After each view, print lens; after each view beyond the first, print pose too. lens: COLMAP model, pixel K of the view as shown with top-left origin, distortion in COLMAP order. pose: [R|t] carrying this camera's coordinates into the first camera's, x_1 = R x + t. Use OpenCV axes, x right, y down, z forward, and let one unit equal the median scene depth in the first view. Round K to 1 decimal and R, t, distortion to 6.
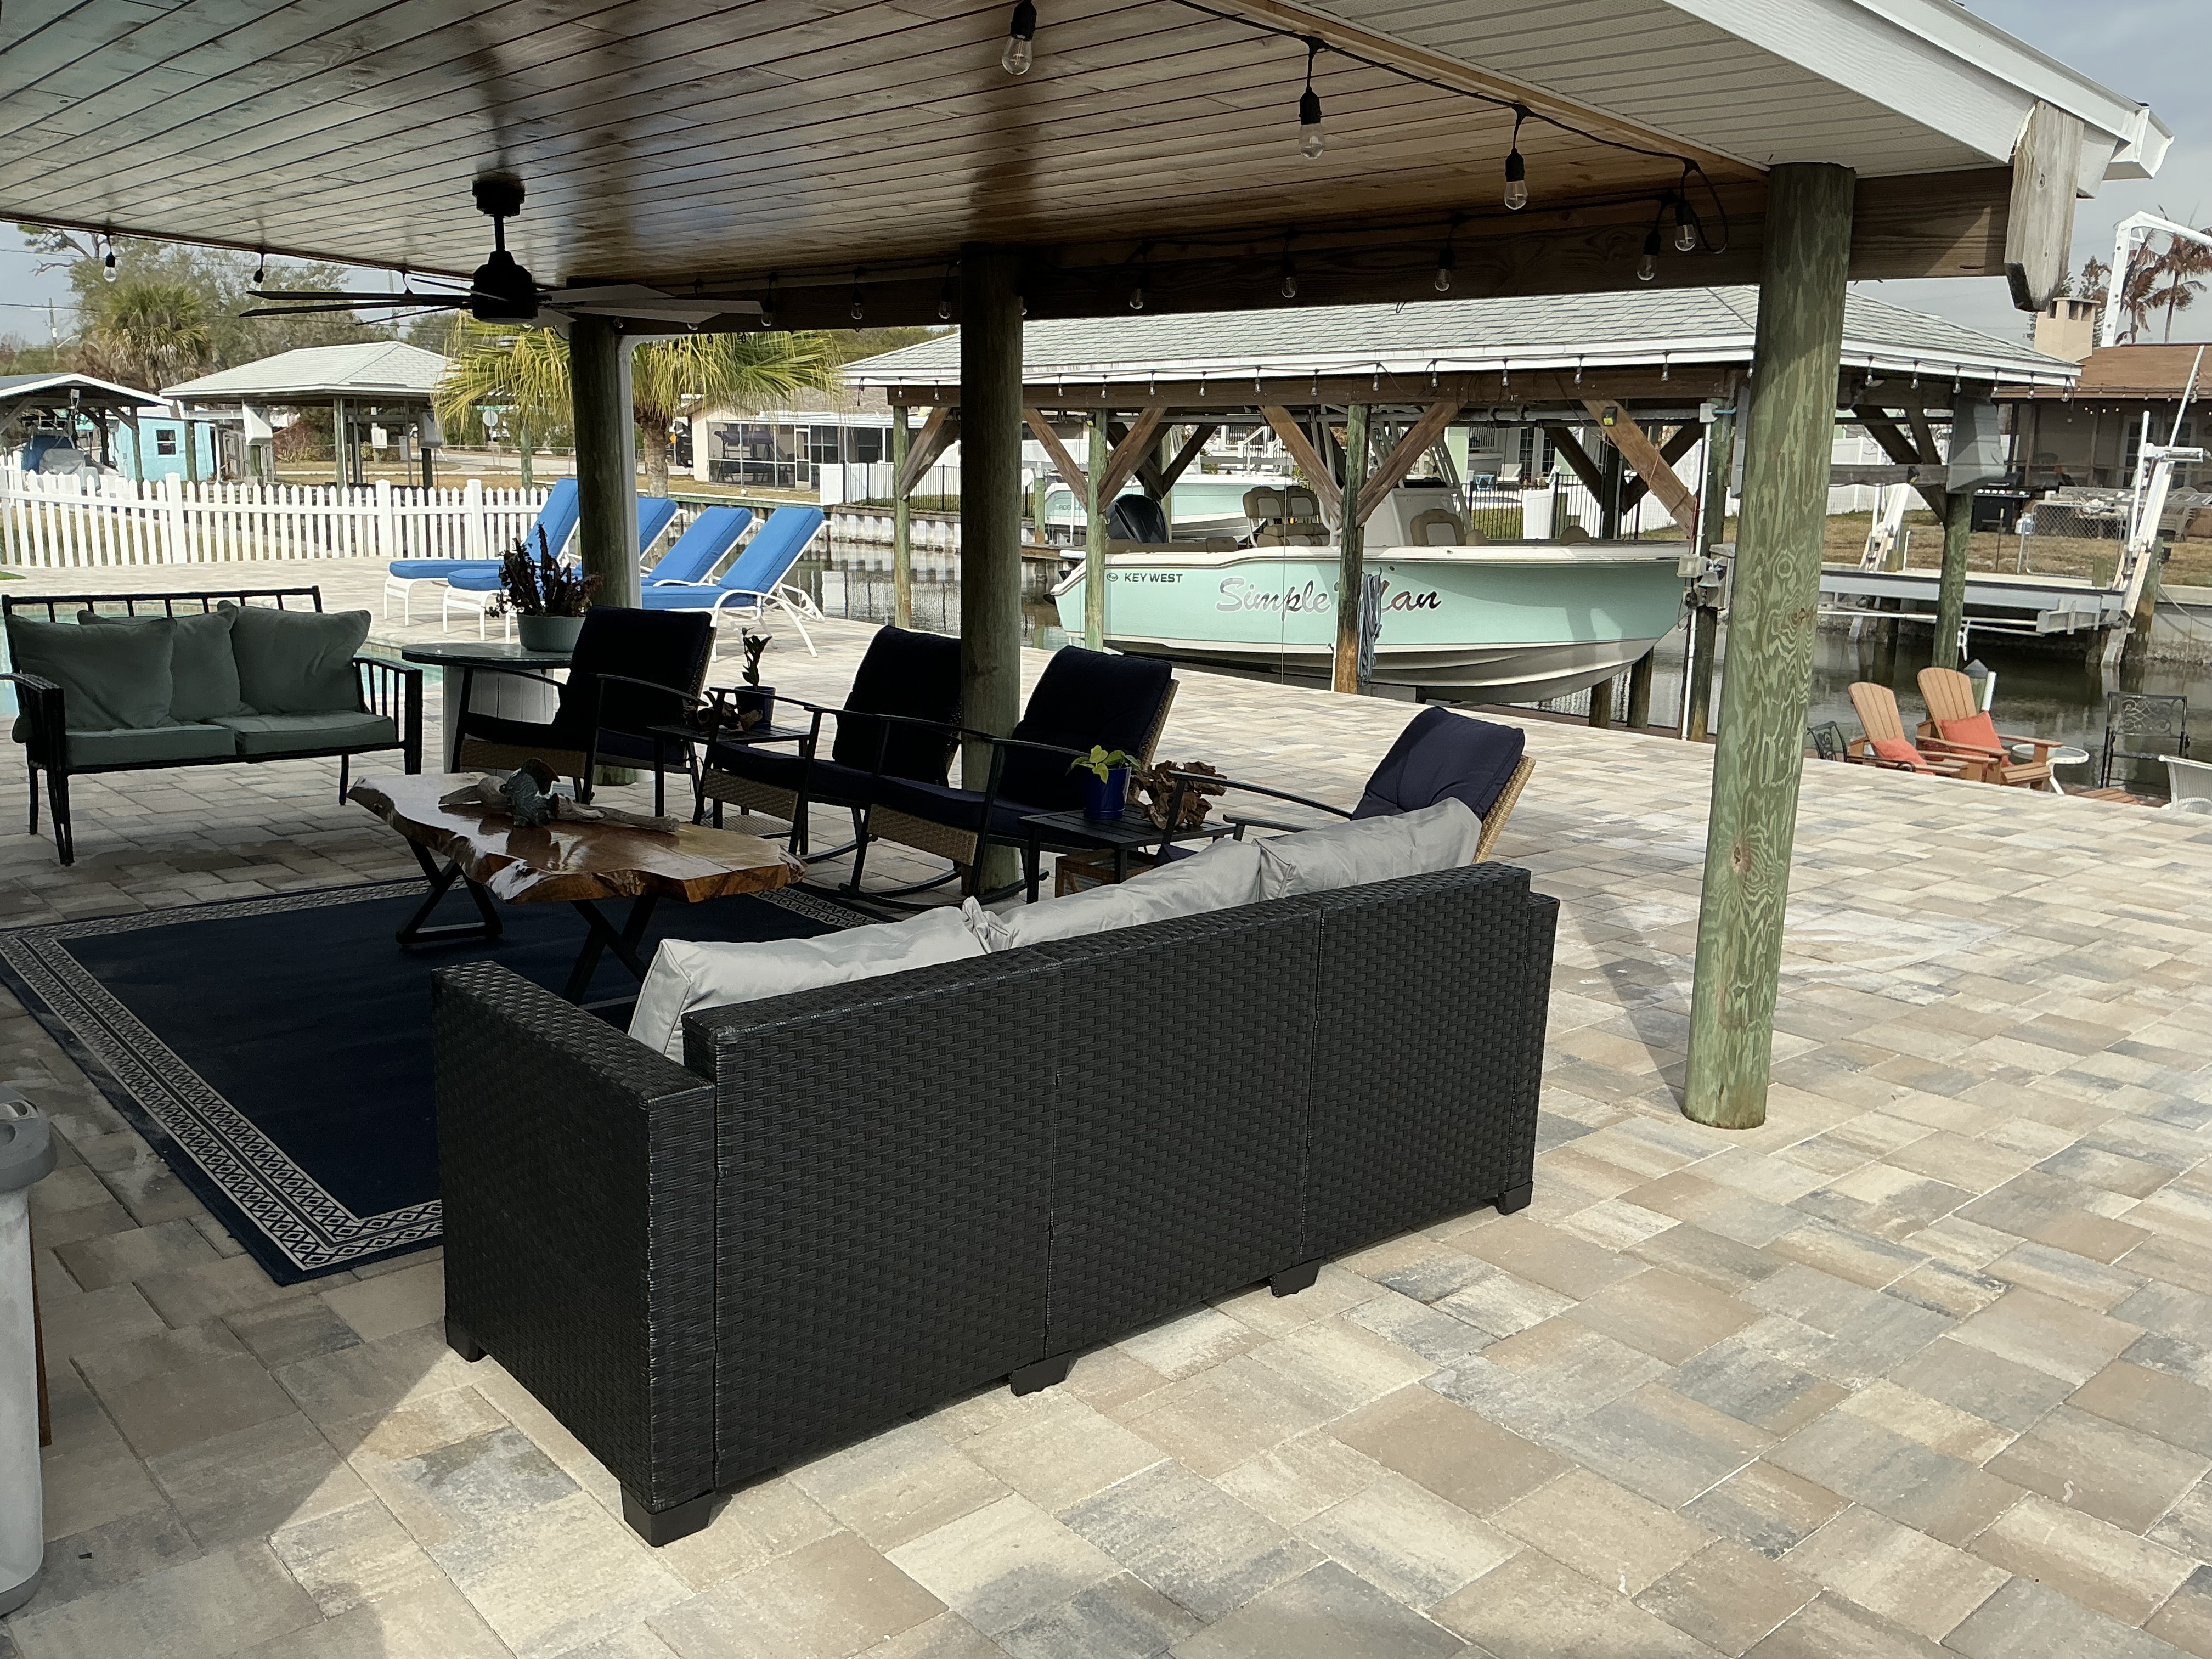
lens RADIAL K [[1829.4, 0, 1021.2], [0, 1829.4, 791.5], [0, 0, 1]] dist [0.117612, -0.241259]
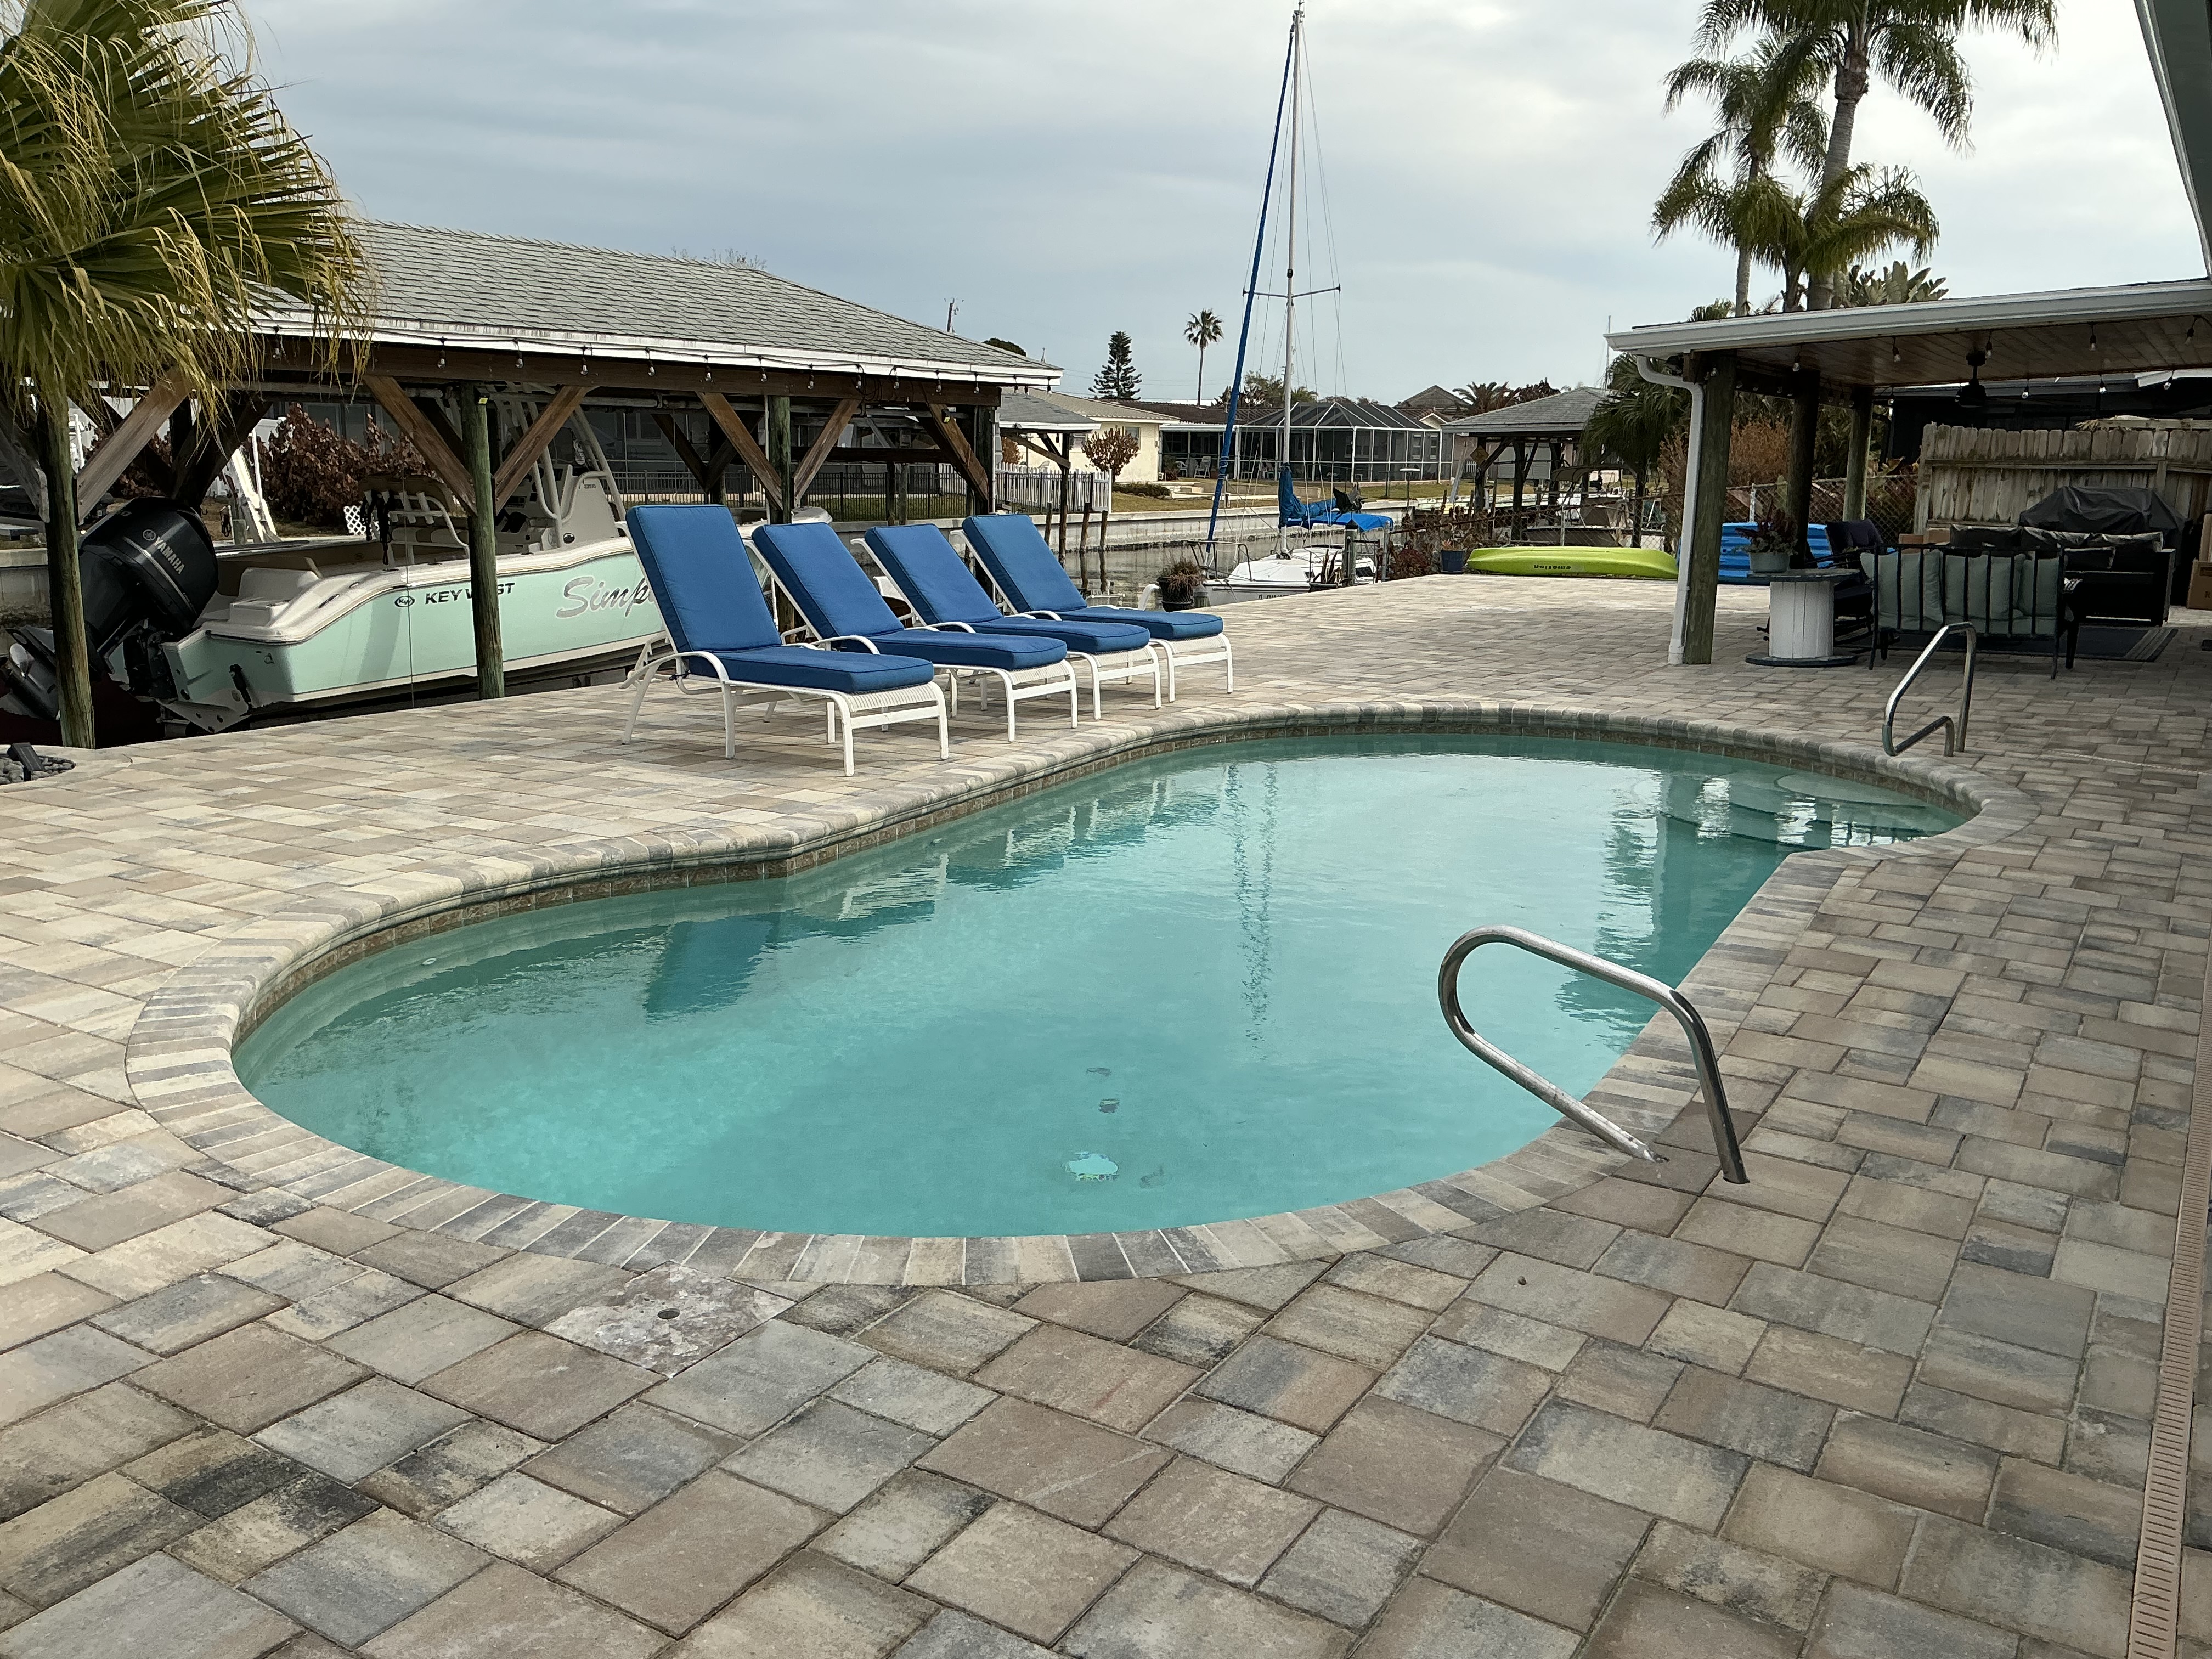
lens RADIAL K [[1829.4, 0, 1114.4], [0, 1829.4, 848.4], [0, 0, 1]] dist [0.117612, -0.241259]
pose [[-0.321479, -0.218651, 0.921327, -0.256284], [0.159042, 0.946686, 0.280164, -0.062483], [-0.933465, 0.236597, -0.269564, 0.316921]]
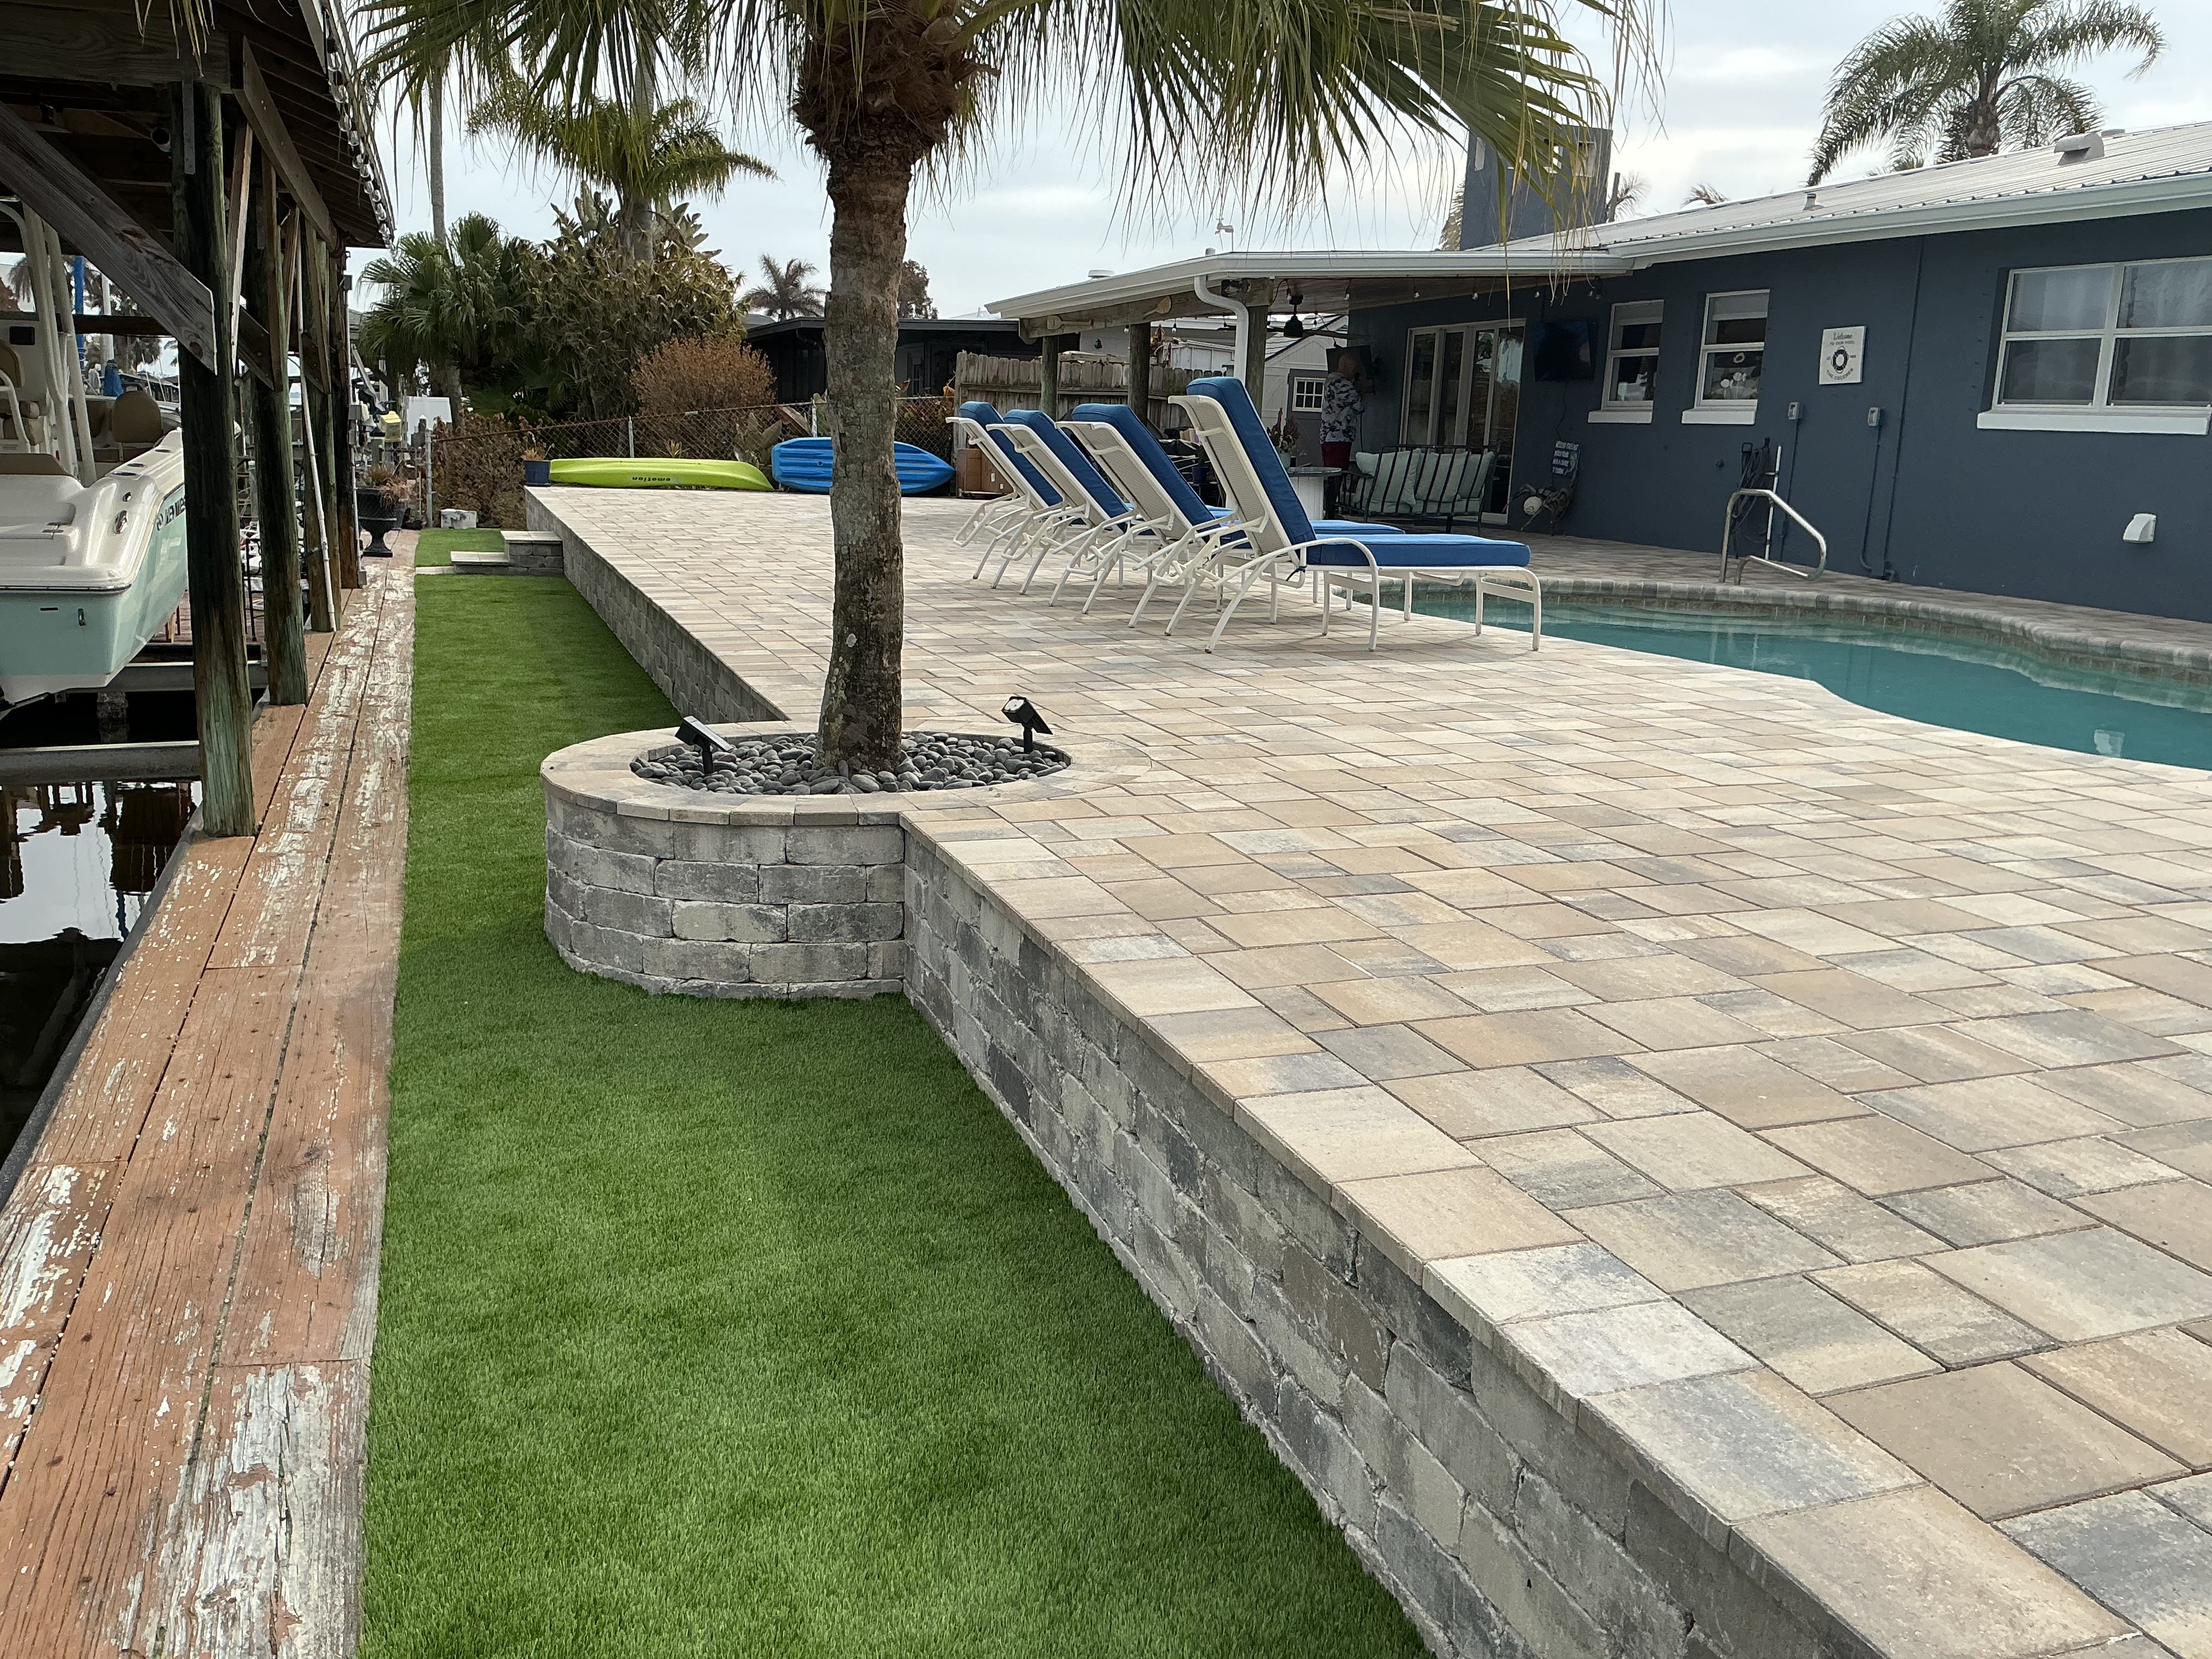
lens RADIAL K [[1829.4, 0, 1103.7], [0, 1829.4, 831.3], [0, 0, 1]] dist [0.117612, -0.241259]
pose [[-0.935991, -0.123048, 0.329819, -0.121904], [0.014684, 0.922458, 0.385818, -0.075452], [-0.351718, 0.365966, -0.861605, 0.450606]]
